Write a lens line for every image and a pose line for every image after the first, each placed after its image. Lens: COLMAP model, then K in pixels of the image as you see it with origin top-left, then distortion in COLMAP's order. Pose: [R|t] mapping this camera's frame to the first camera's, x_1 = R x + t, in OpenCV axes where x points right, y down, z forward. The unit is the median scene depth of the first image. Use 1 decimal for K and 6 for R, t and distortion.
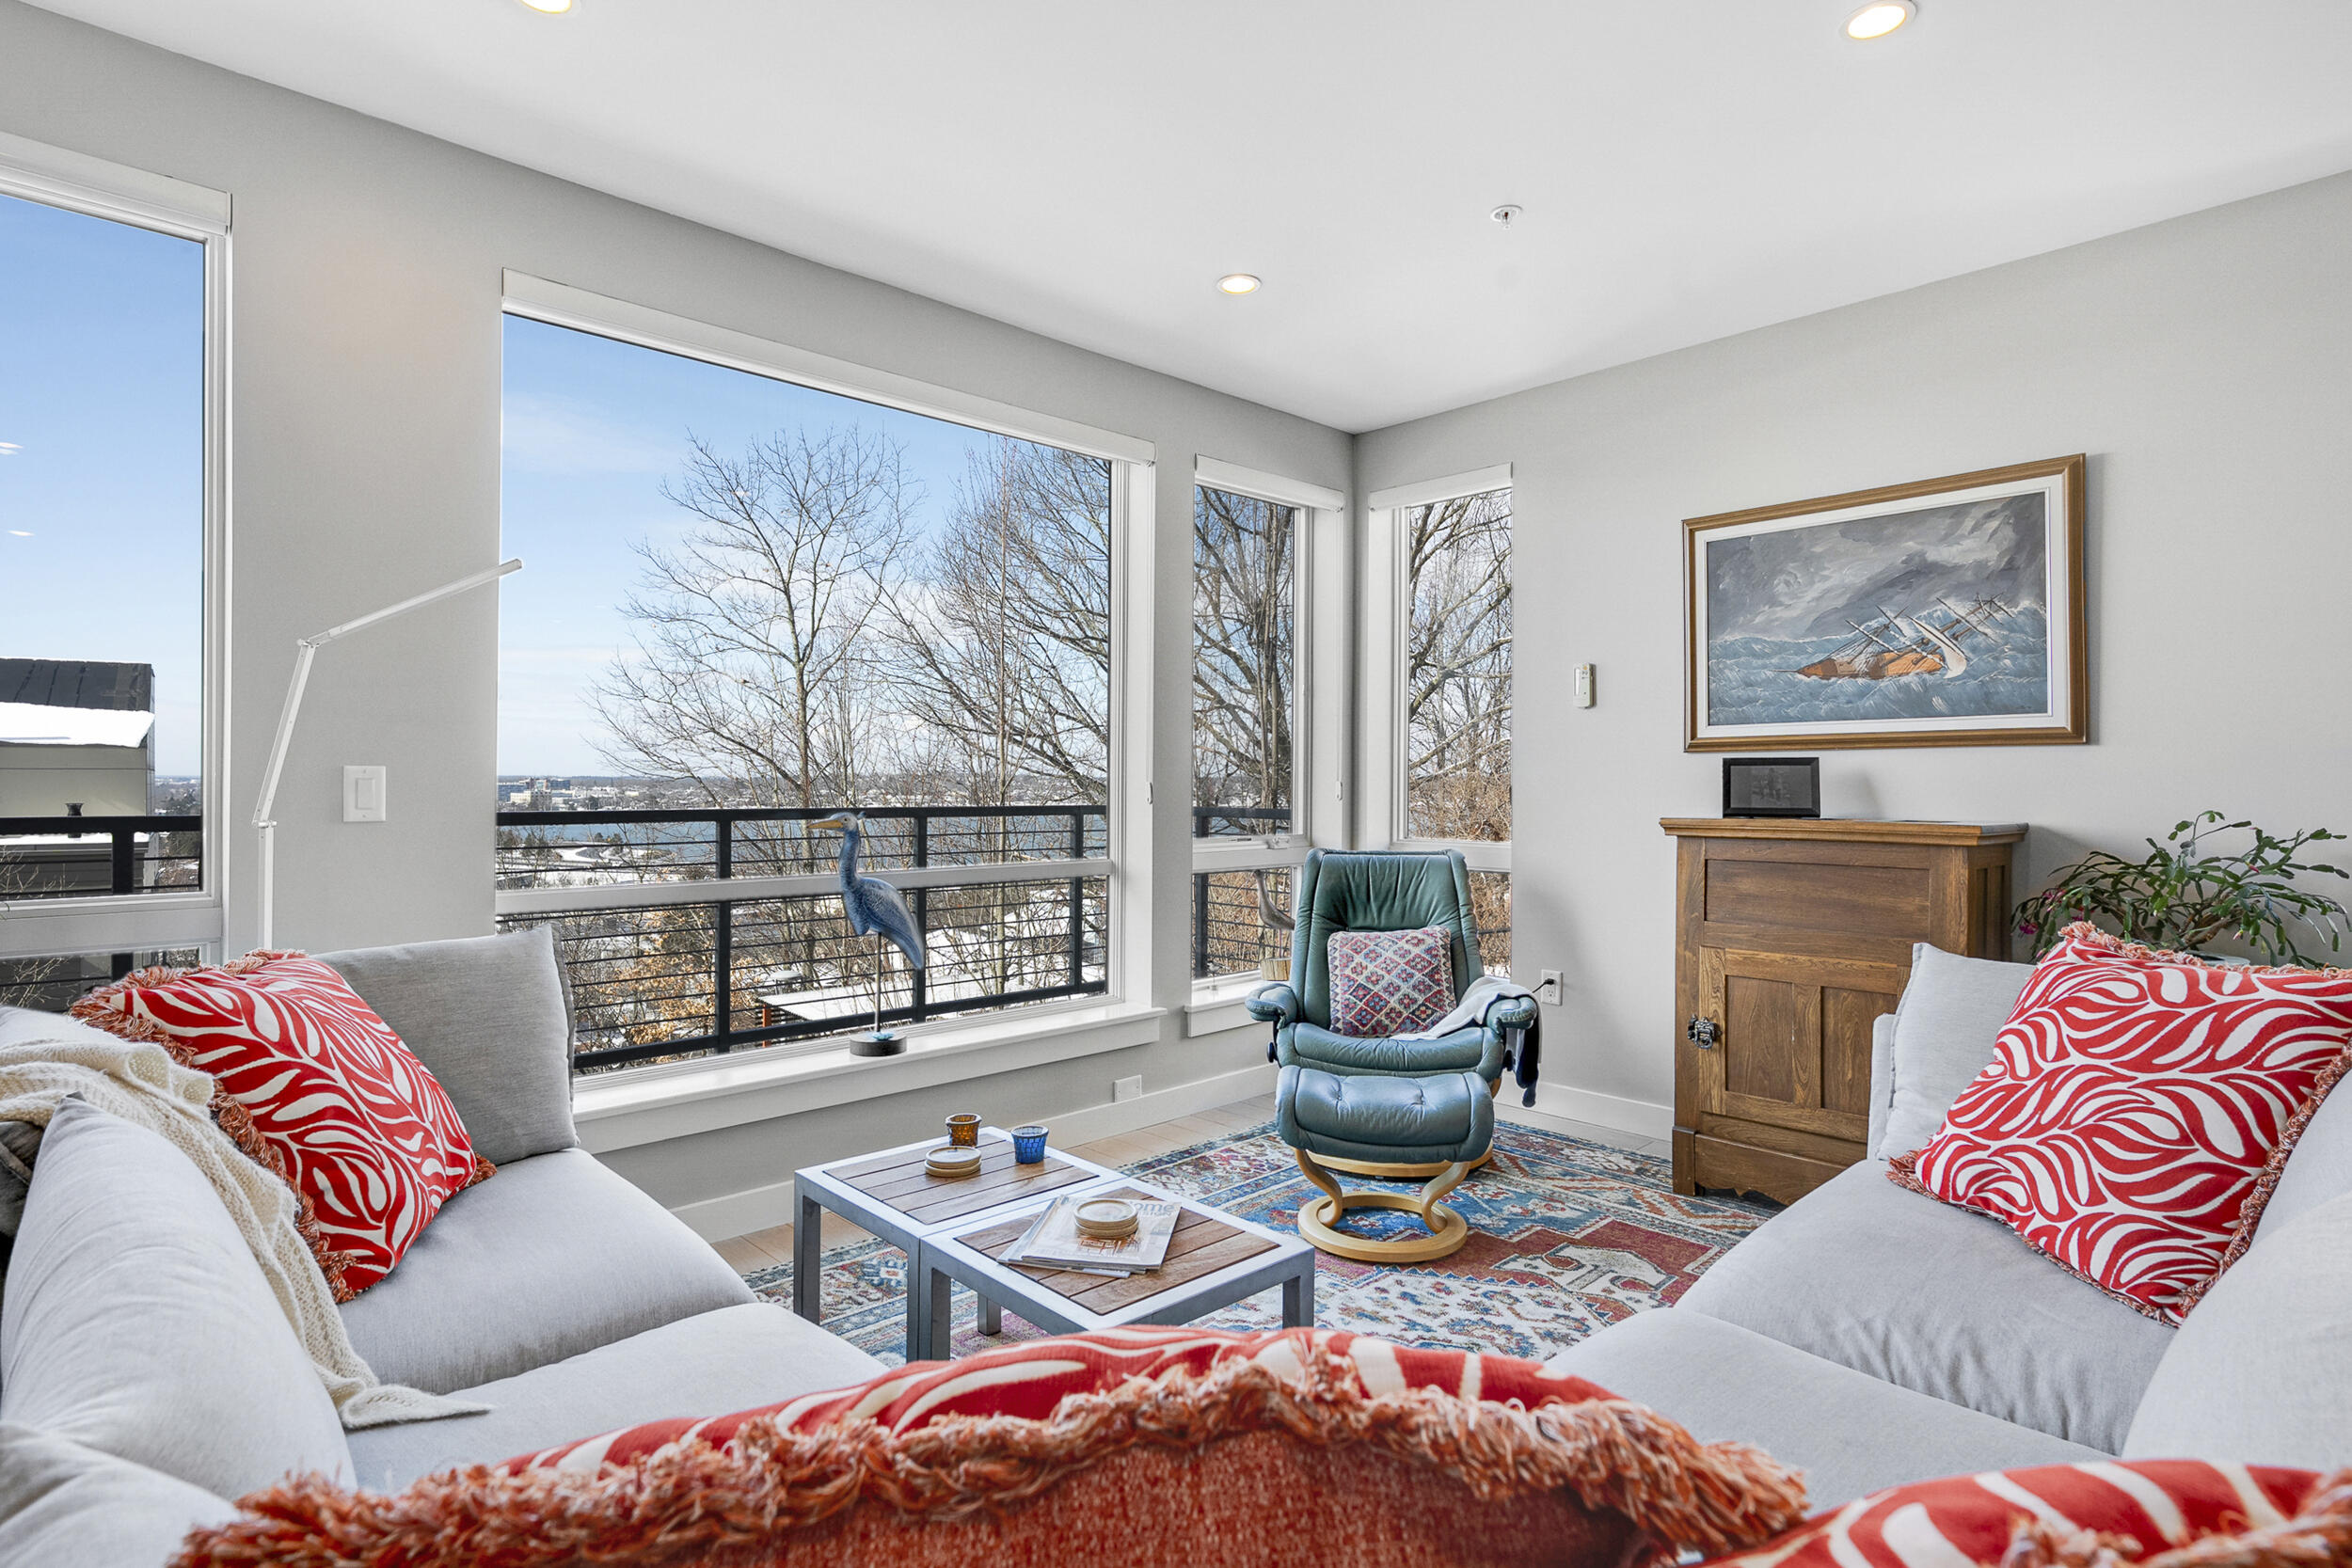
lens RADIAL K [[1172.1, 0, 1154.5], [0, 1172.1, 777.9], [0, 0, 1]] dist [-0.007042, 0.000801]
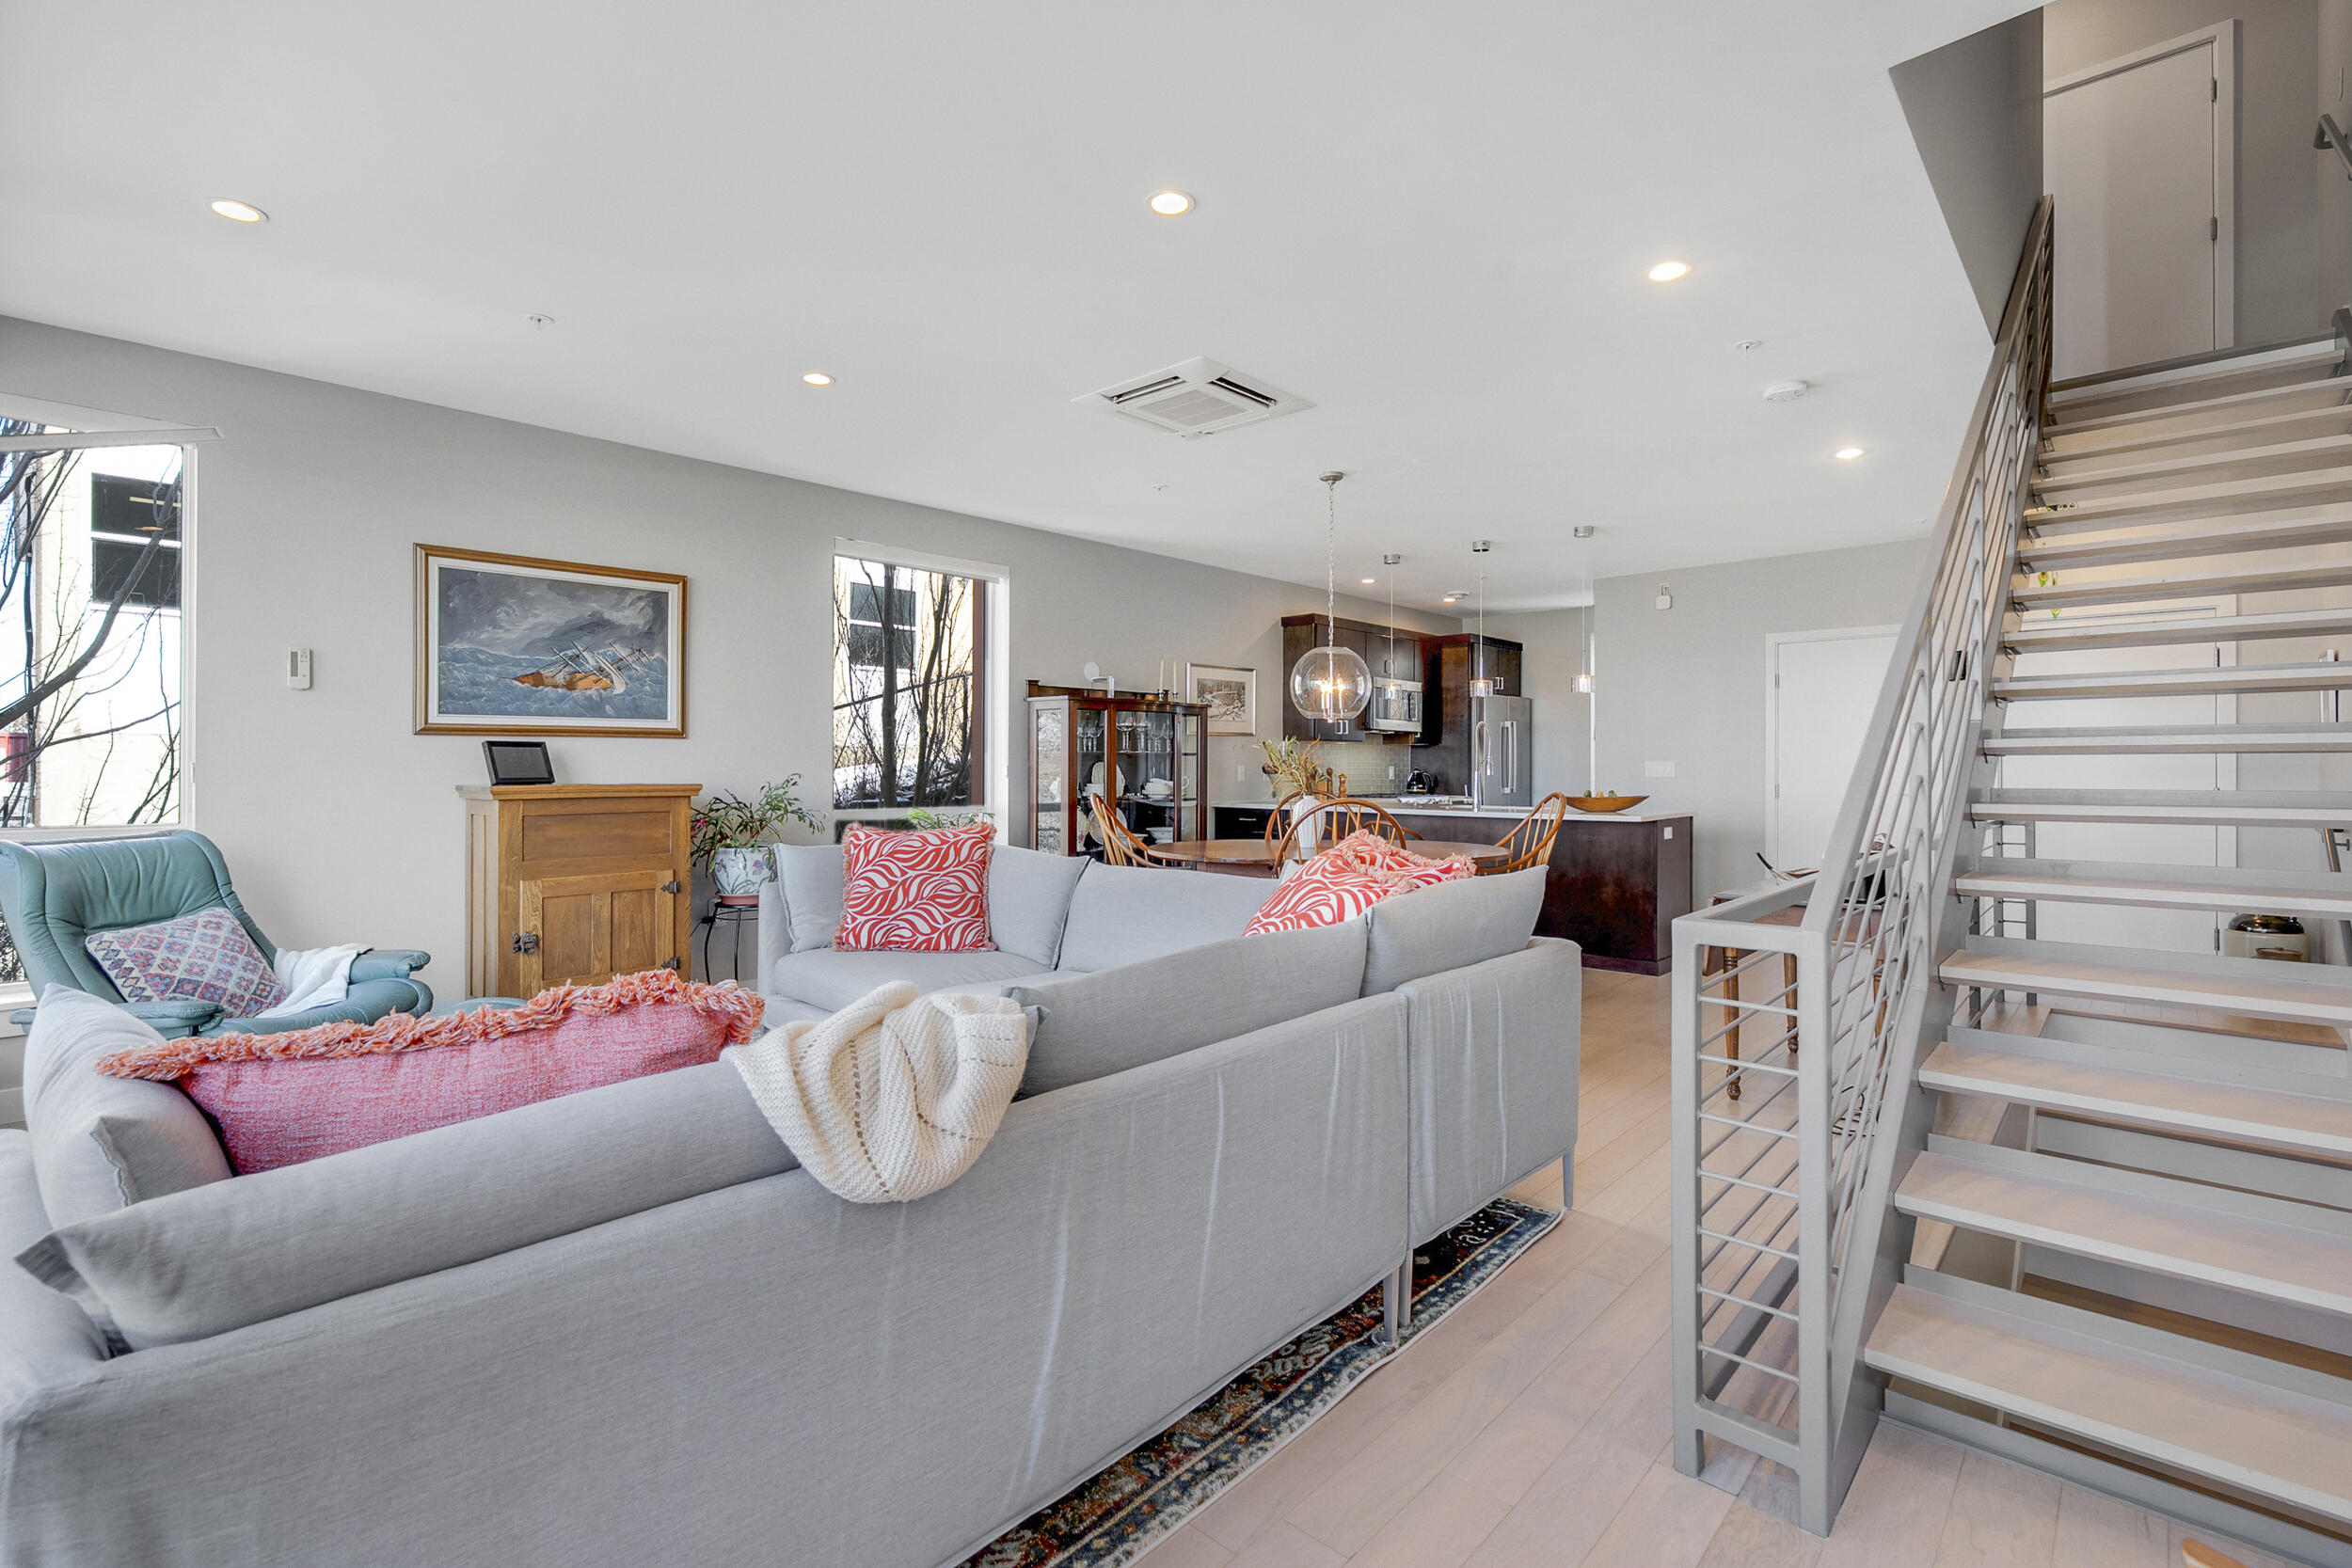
lens RADIAL K [[1055.8, 0, 1181.0], [0, 1055.8, 763.0], [0, 0, 1]] dist [-0.013185, 0.002965]
pose [[-0.072502, -0.001027, 0.997368, -0.753386], [-0.006583, 0.999978, 0.000551, 0.002586], [-0.997347, -0.006526, -0.072507, 0.310547]]
